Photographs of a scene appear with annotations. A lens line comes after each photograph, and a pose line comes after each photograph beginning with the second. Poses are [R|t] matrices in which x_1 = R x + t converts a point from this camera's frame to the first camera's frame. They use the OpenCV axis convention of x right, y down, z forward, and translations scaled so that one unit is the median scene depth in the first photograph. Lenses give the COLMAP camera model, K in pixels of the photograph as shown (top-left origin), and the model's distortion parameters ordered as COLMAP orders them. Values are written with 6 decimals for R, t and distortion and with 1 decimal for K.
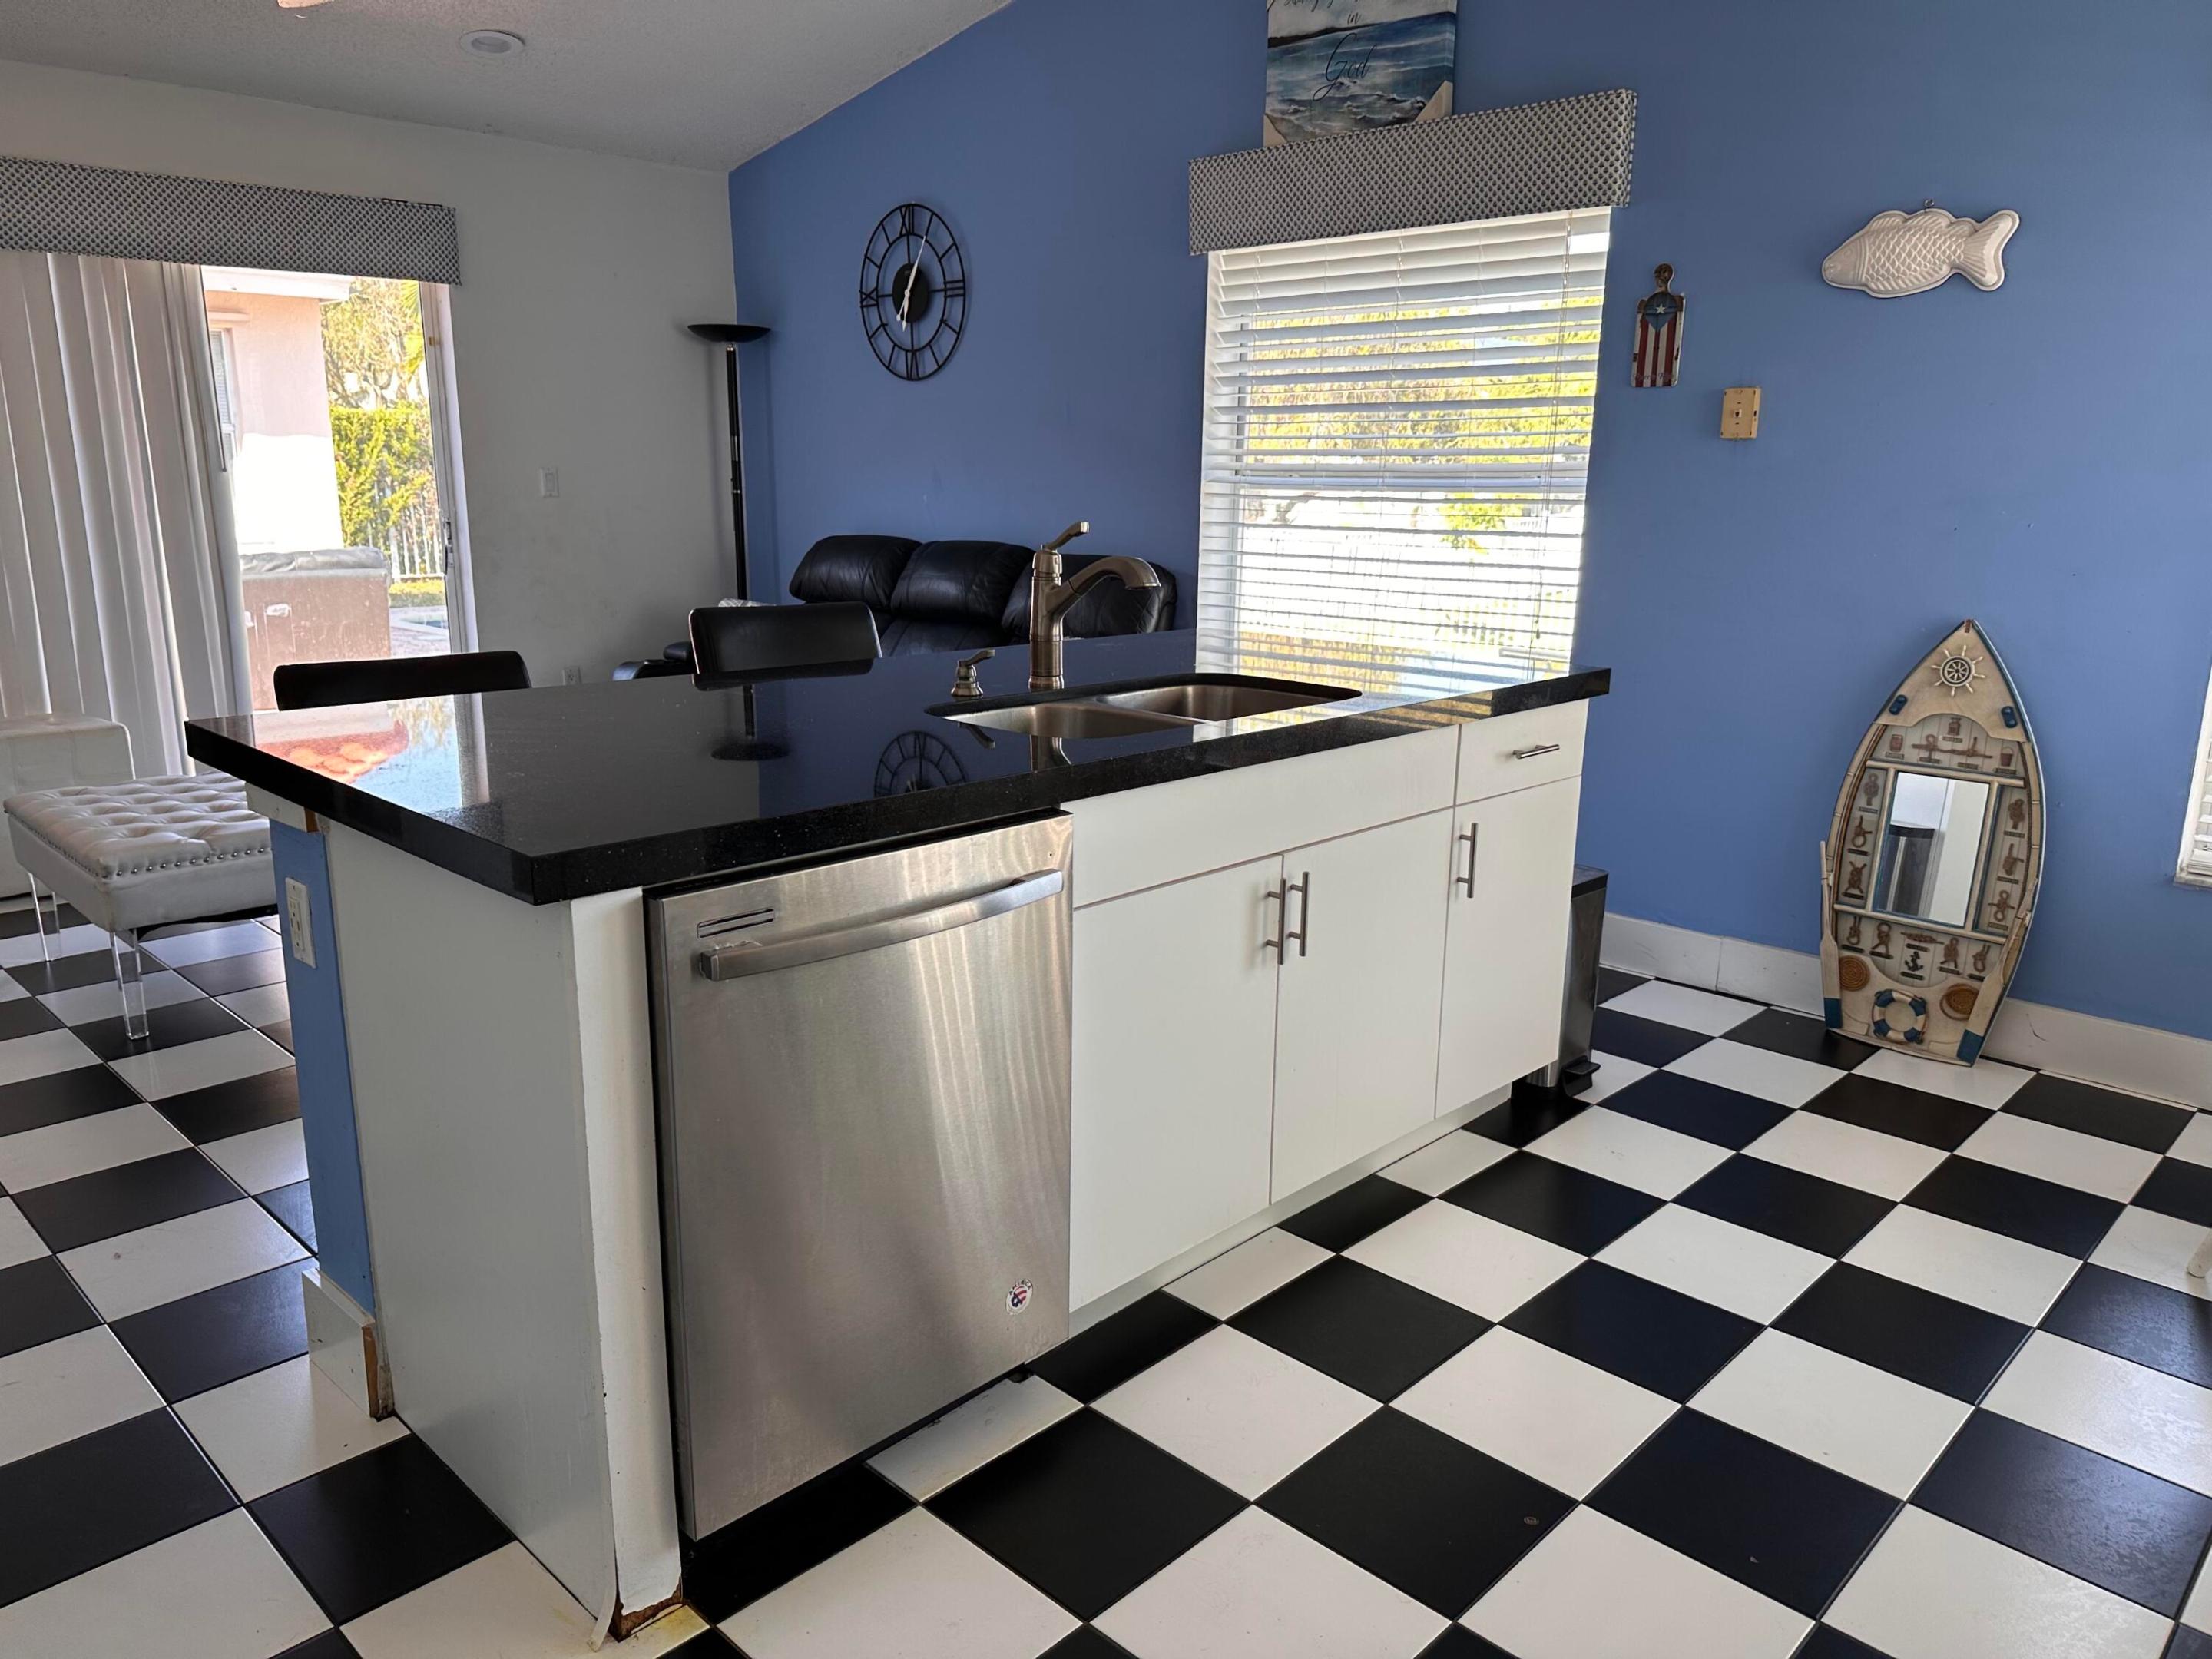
lens RADIAL K [[1545.5, 0, 1101.2], [0, 1545.5, 829.5], [0, 0, 1]] dist [0.049522, -0.078606]
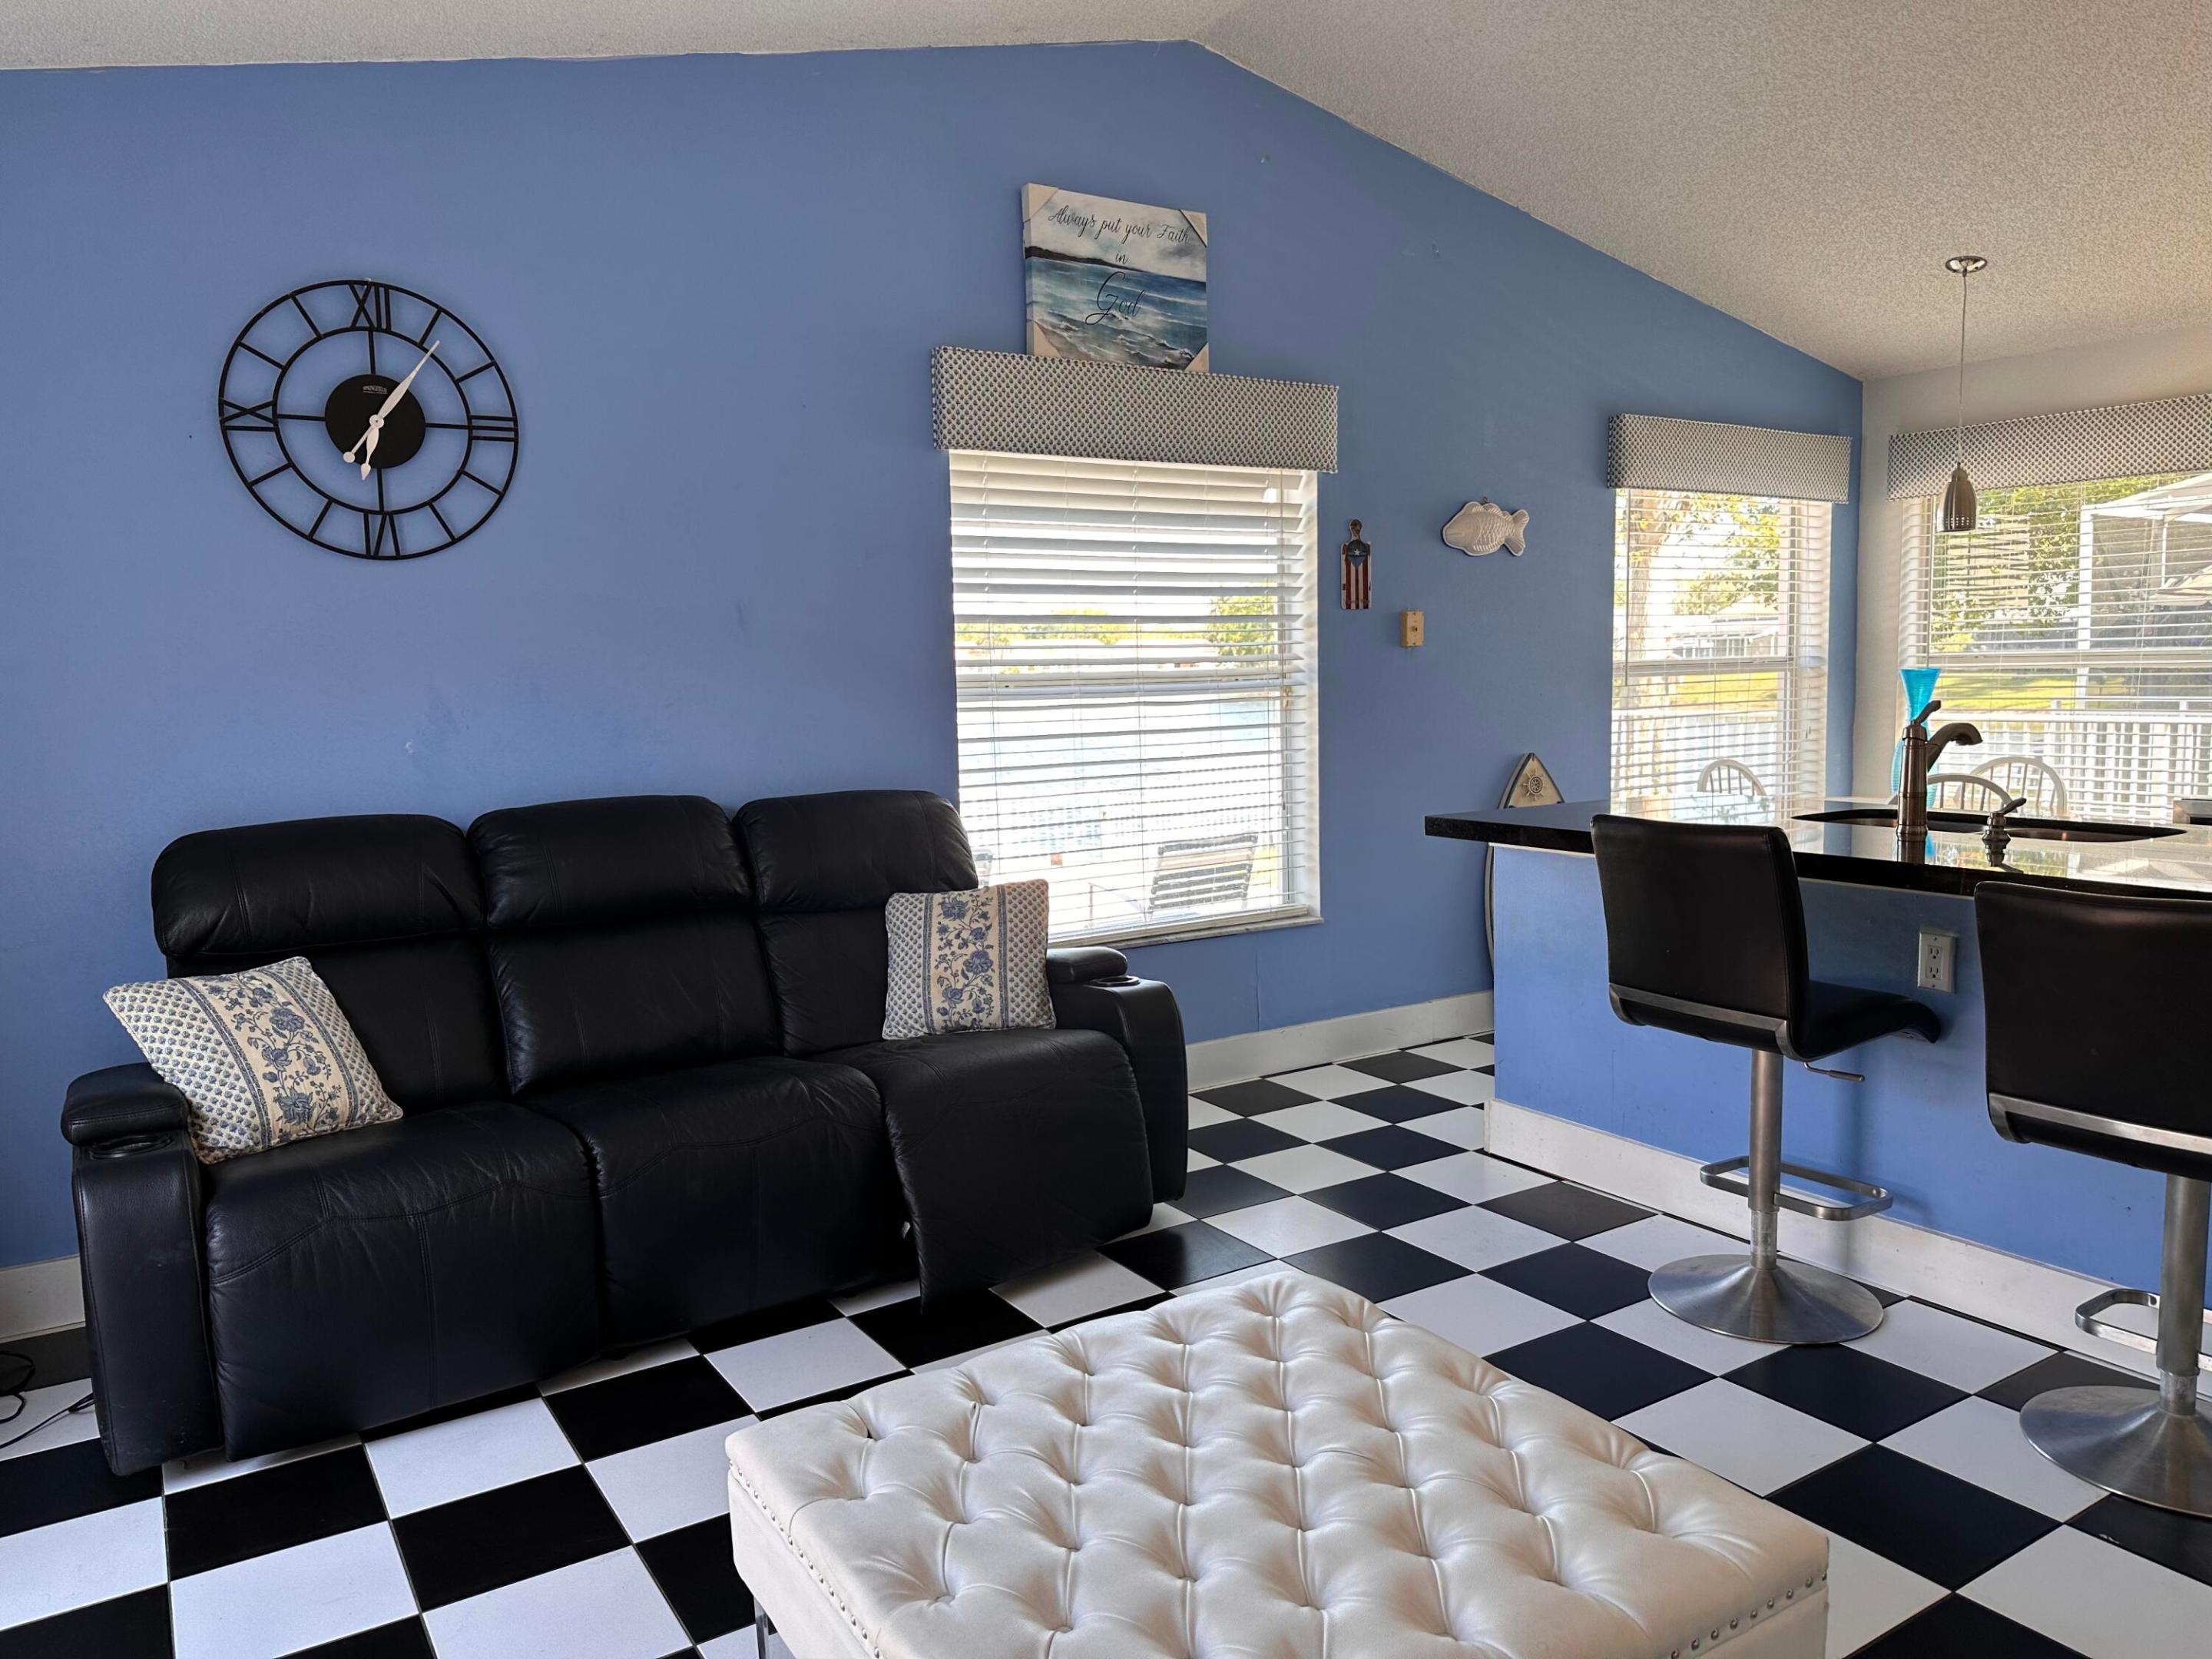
lens RADIAL K [[1545.5, 0, 1081.9], [0, 1545.5, 832.9], [0, 0, 1]] dist [0.049522, -0.078606]
pose [[0.232731, -0.113910, 0.965847, -0.891963], [0.250100, 0.966727, 0.053750, -0.205467], [-0.939833, 0.229049, 0.253476, 0.834911]]
